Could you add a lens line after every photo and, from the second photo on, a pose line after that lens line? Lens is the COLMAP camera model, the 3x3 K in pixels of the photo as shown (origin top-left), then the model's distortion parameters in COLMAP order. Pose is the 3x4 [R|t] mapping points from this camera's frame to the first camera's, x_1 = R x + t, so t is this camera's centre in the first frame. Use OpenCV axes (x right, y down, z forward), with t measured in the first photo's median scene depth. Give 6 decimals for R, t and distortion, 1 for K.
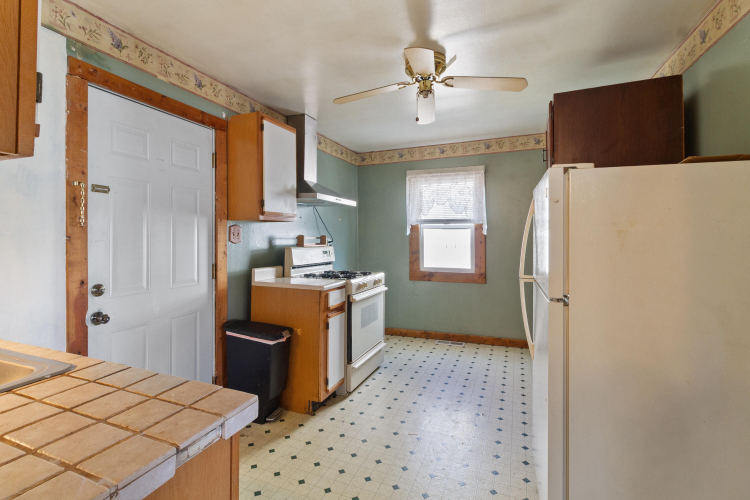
lens RADIAL K [[354.5, 0, 373.1], [0, 354.5, 242.5], [0, 0, 1]] dist [-0.000401, -0.000215]
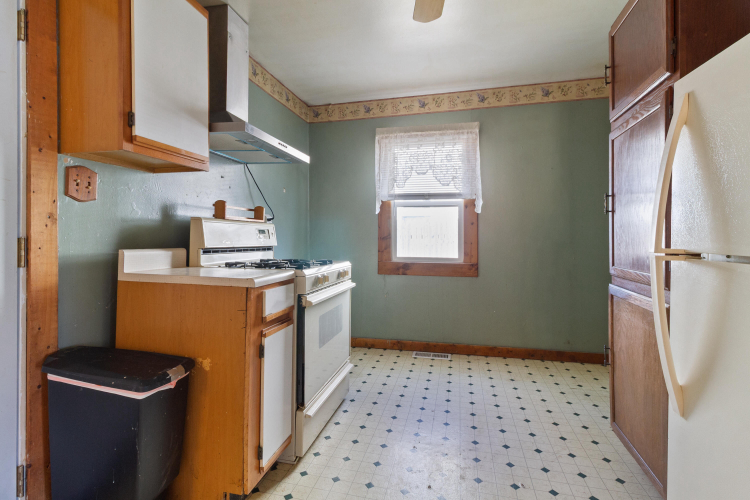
lens RADIAL K [[354.5, 0, 373.1], [0, 354.5, 242.5], [0, 0, 1]] dist [-0.000401, -0.000215]
pose [[0.988375, 0.004068, 0.151982, -0.029171], [-0.004352, 0.999989, 0.001534, 0.045502], [-0.151974, -0.002178, 0.988382, 0.305518]]
